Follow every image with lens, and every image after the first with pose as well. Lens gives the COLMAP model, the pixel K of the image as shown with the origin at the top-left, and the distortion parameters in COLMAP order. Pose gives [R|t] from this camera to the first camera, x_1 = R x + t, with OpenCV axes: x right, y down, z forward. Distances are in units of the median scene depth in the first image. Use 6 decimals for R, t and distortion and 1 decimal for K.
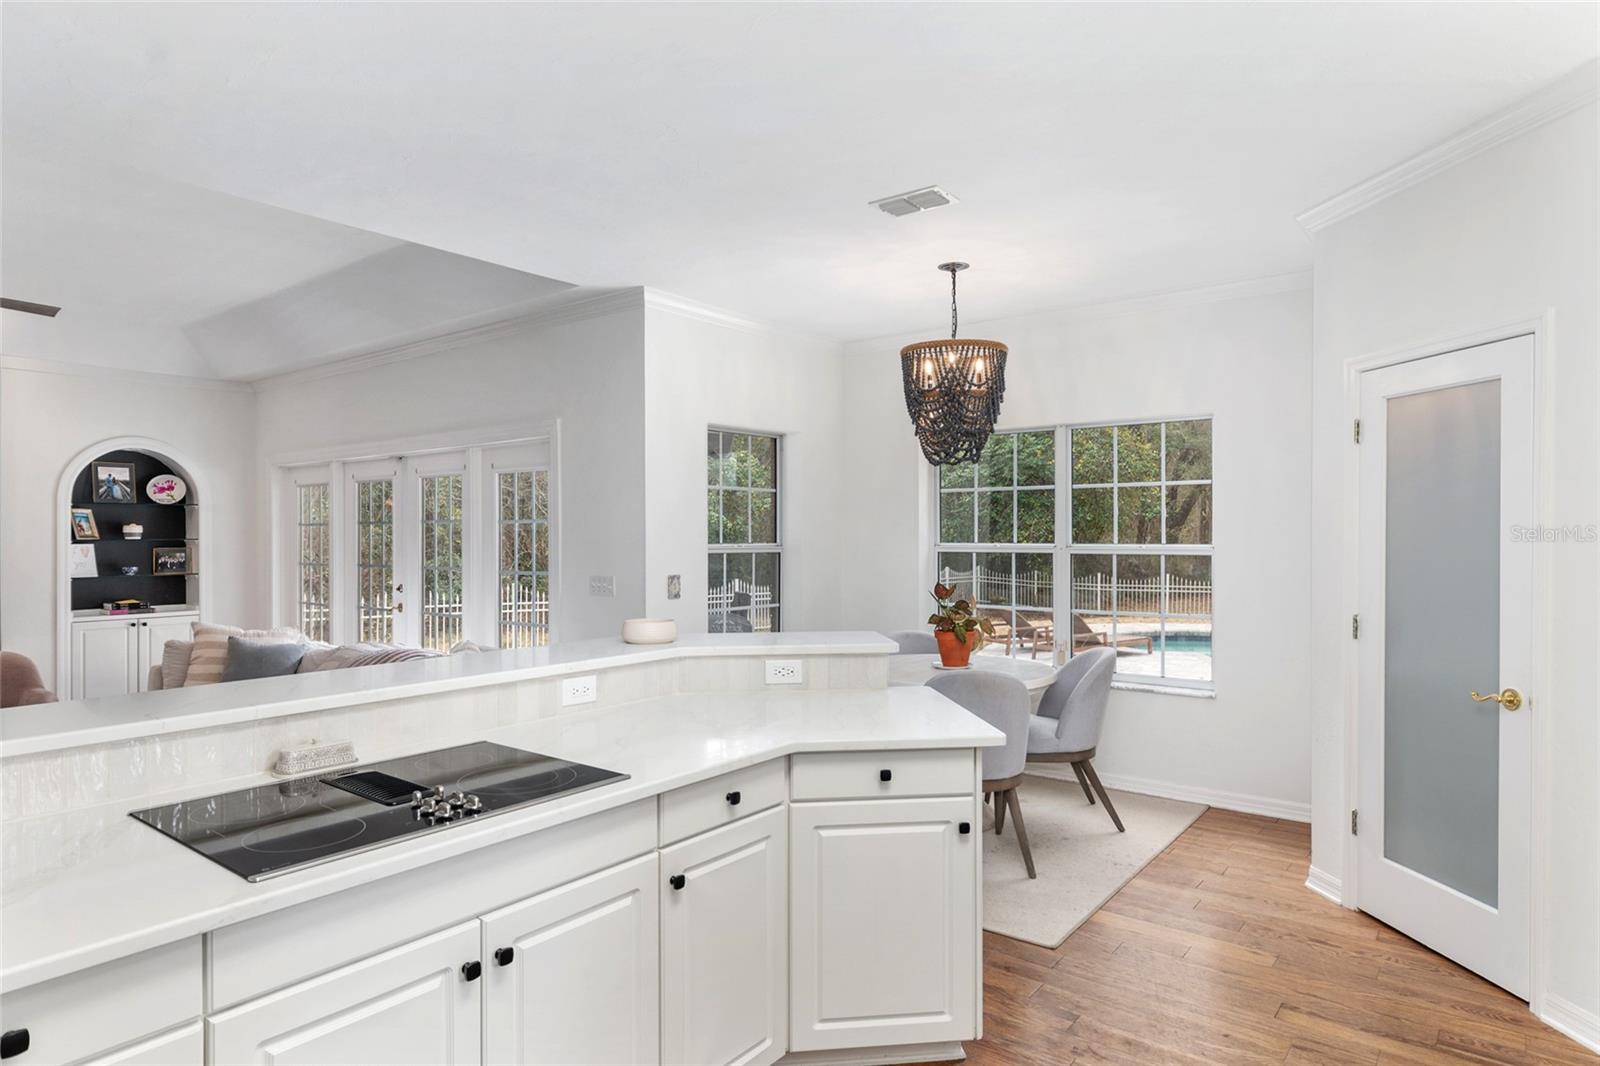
lens RADIAL K [[906.5, 0, 792.9], [0, 906.5, 539.9], [0, 0, 1]] dist [0.003702, -0.001584]
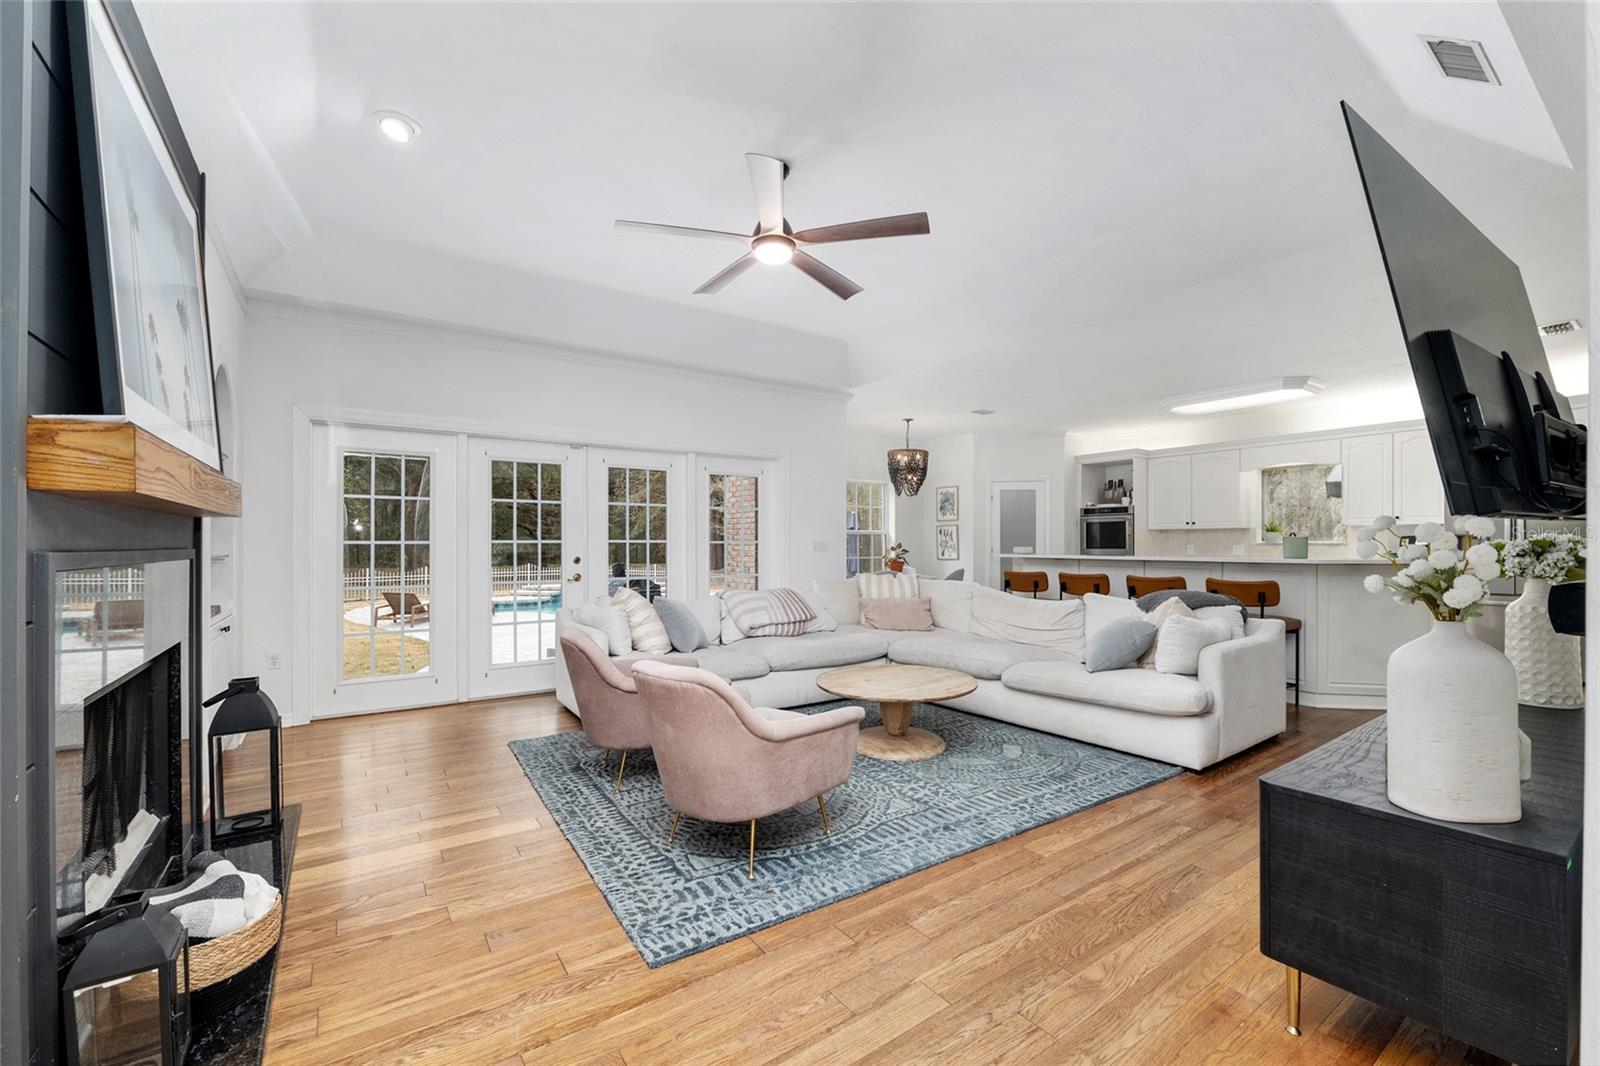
lens RADIAL K [[660.2, 0, 798.5], [0, 660.2, 538.5], [0, 0, 1]] dist [-0.007495, -0.000184]
pose [[0.297461, 0.009345, 0.954688, -1.056646], [0.008240, 0.999890, -0.012355, 0.035909], [-0.954699, 0.011542, 0.297351, 0.457605]]
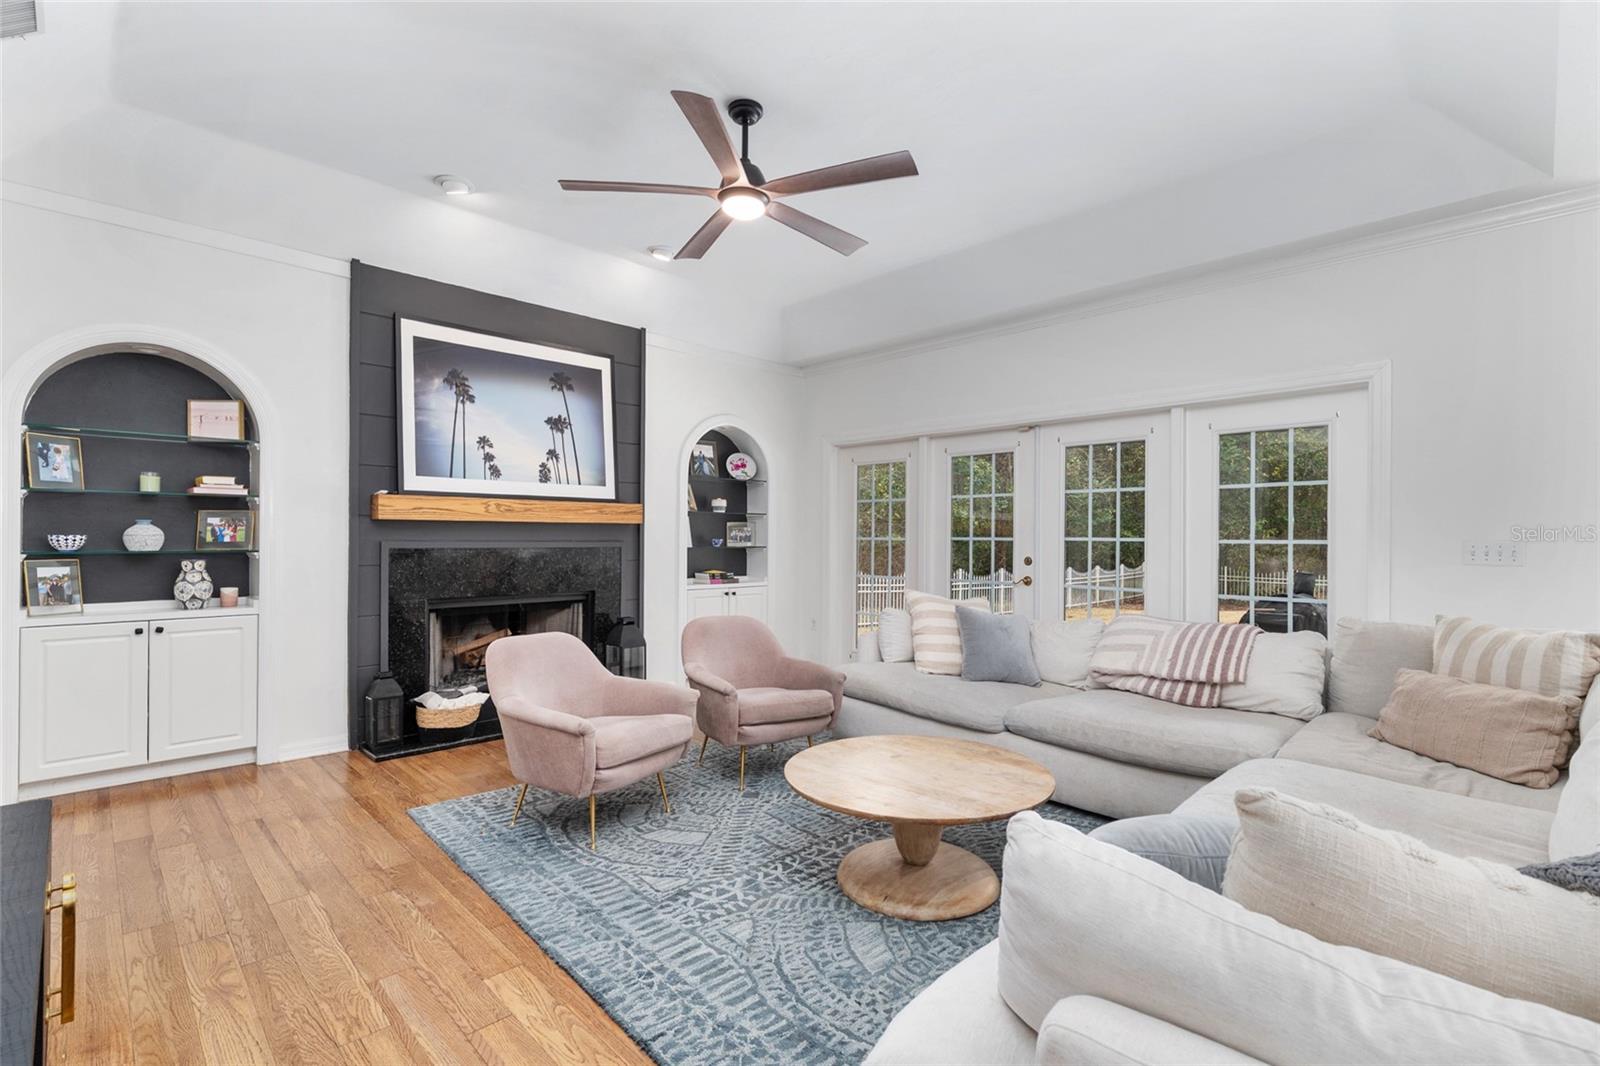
lens RADIAL K [[727.6, 0, 802.4], [0, 727.6, 533.3], [0, 0, 1]] dist [0.001685, 0.000461]
pose [[0.991888, 0.006849, -0.126930, -0.534302], [-0.007919, 0.999937, -0.007925, 0.029631], [0.126868, 0.008865, 0.991880, 0.177208]]
